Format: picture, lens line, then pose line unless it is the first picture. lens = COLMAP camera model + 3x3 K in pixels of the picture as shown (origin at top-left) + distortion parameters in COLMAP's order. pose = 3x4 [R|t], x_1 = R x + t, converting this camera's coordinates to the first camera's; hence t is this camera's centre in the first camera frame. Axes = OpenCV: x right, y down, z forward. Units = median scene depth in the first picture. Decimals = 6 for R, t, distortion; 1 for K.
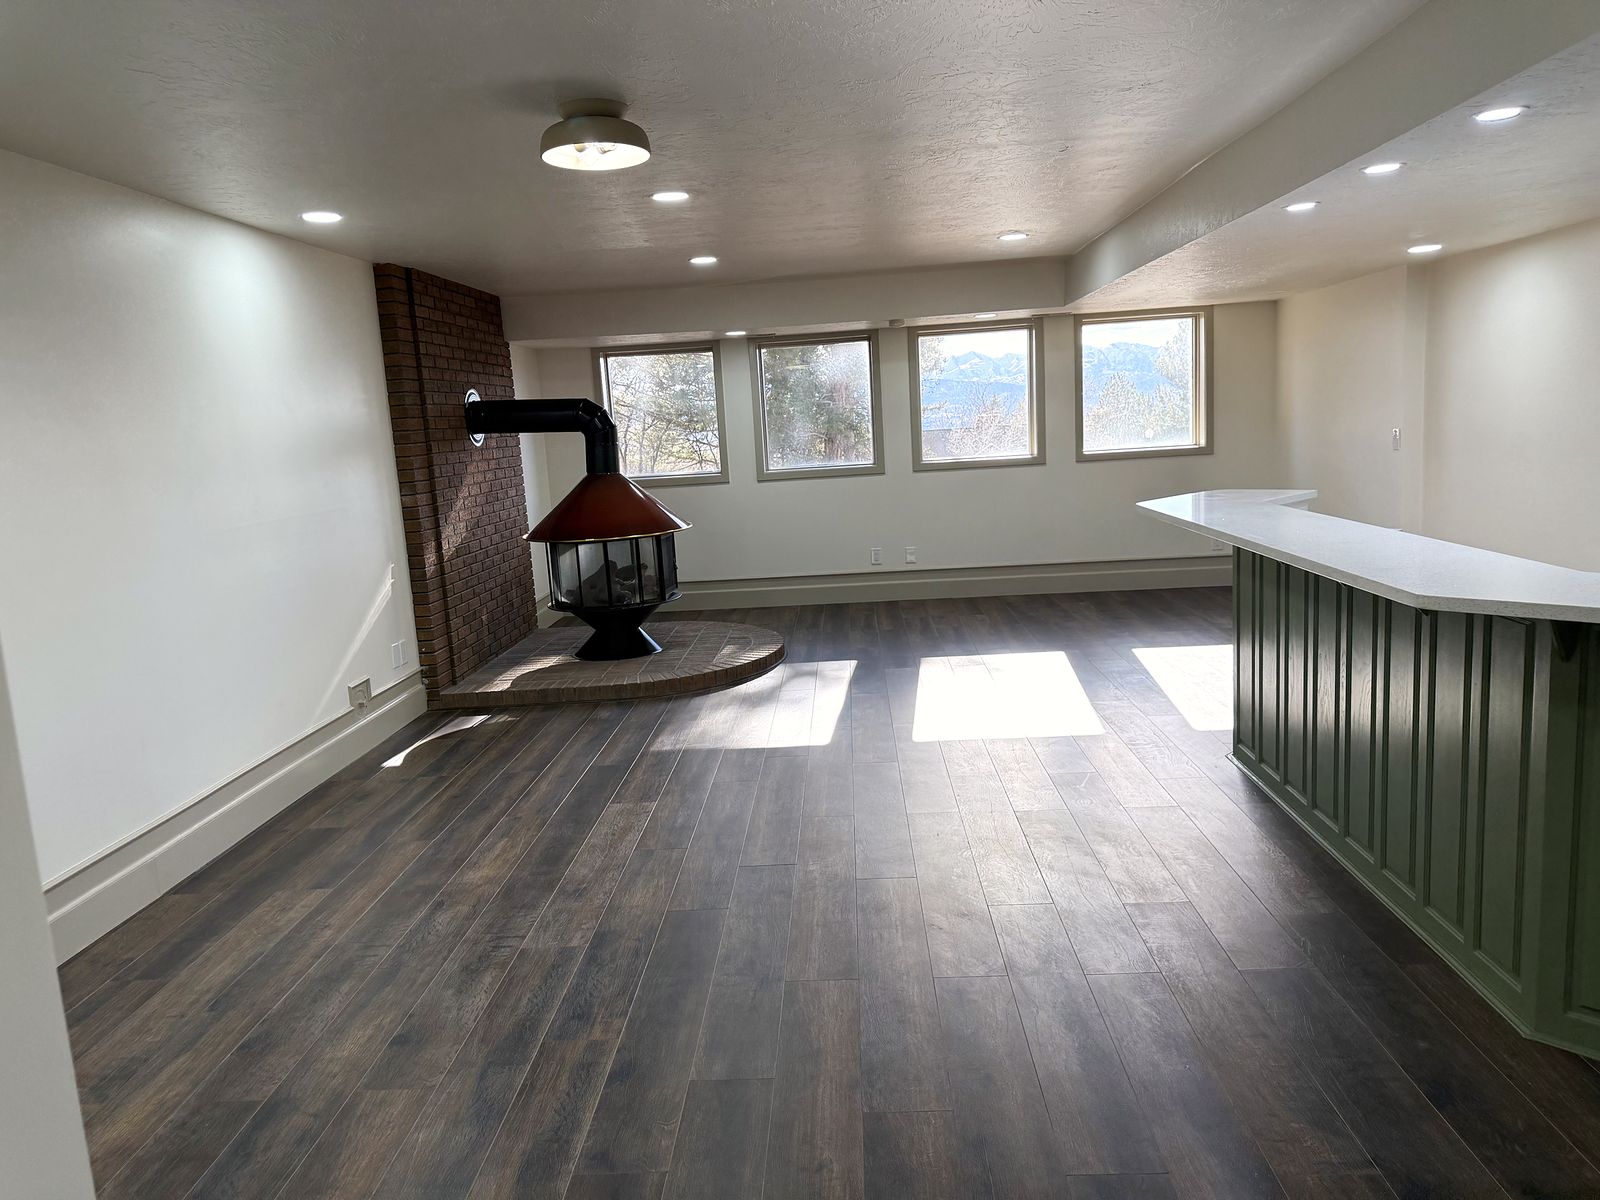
lens RADIAL K [[1135.5, 0, 795.8], [0, 1135.5, 597.8], [0, 0, 1]] dist [-0.004492, -0.001585]
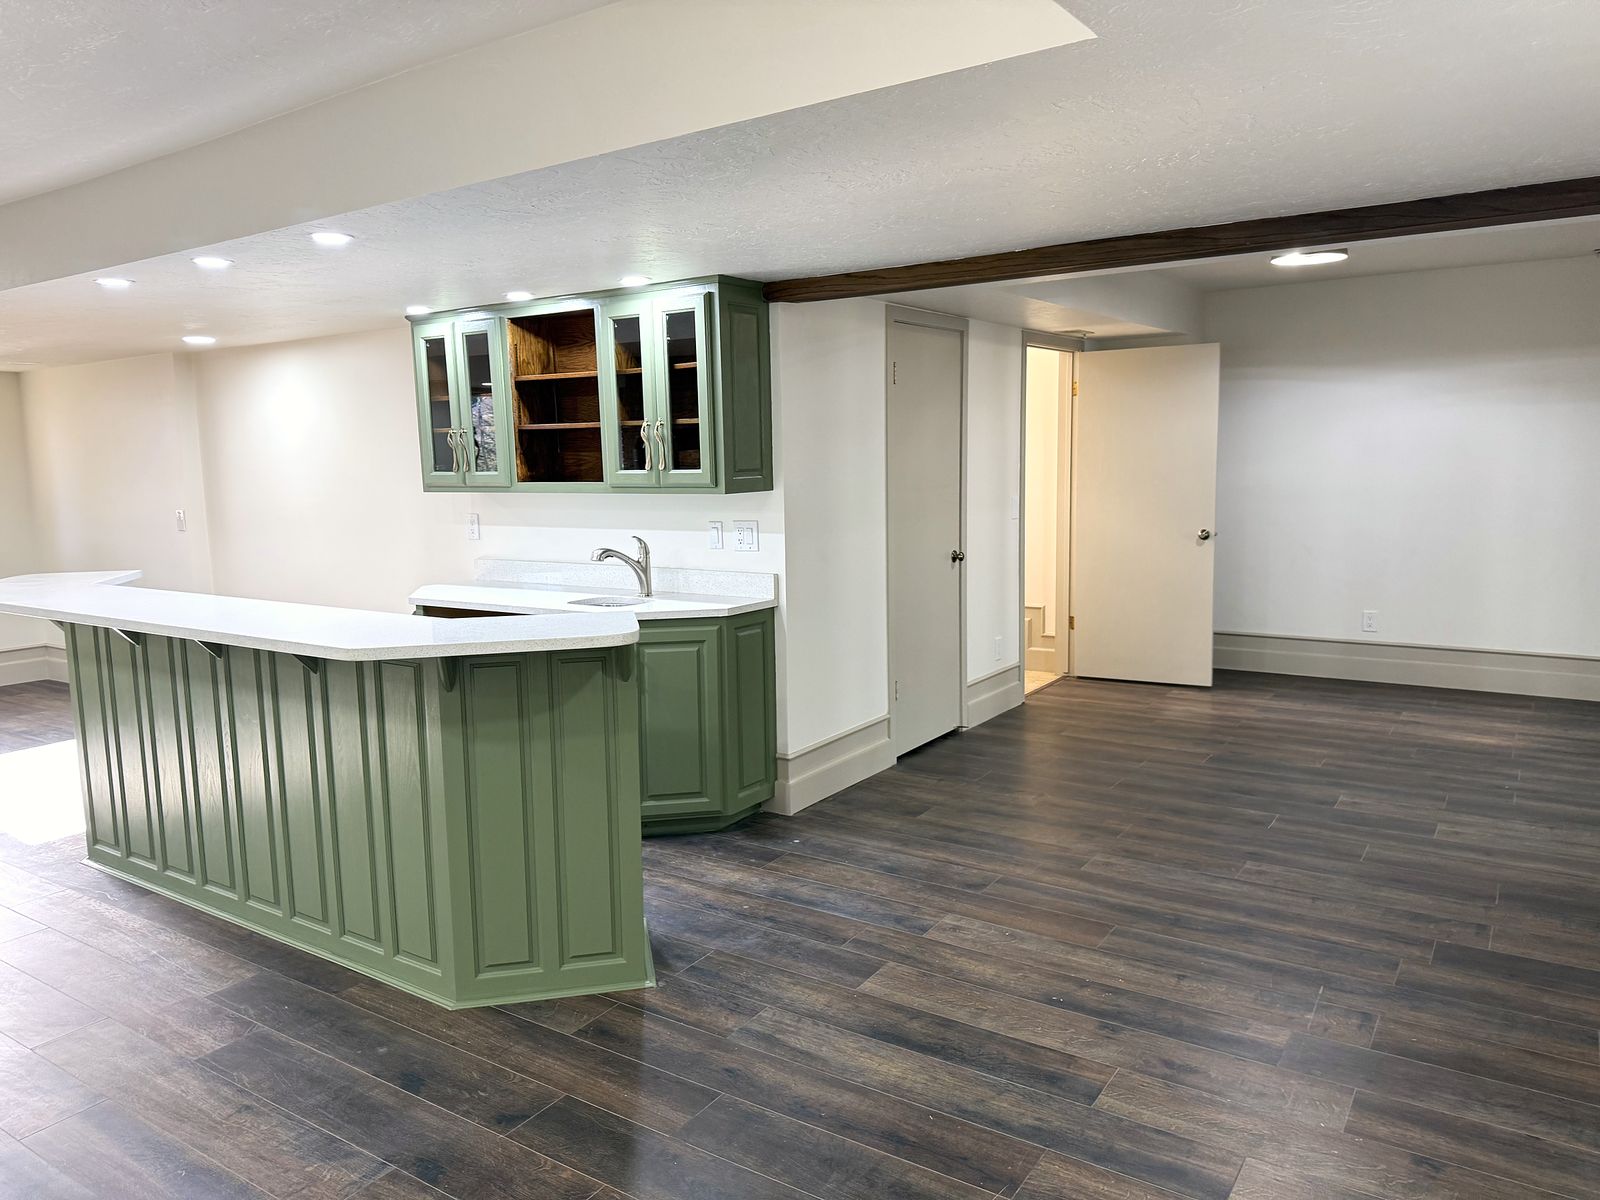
lens RADIAL K [[1135.5, 0, 797.8], [0, 1135.5, 600.2], [0, 0, 1]] dist [-0.004492, -0.001585]
pose [[0.509986, -0.064852, 0.857735, -0.138704], [0.126997, 0.991903, -0.000513, 0.005359], [-0.850756, 0.109191, 0.514092, 0.022924]]
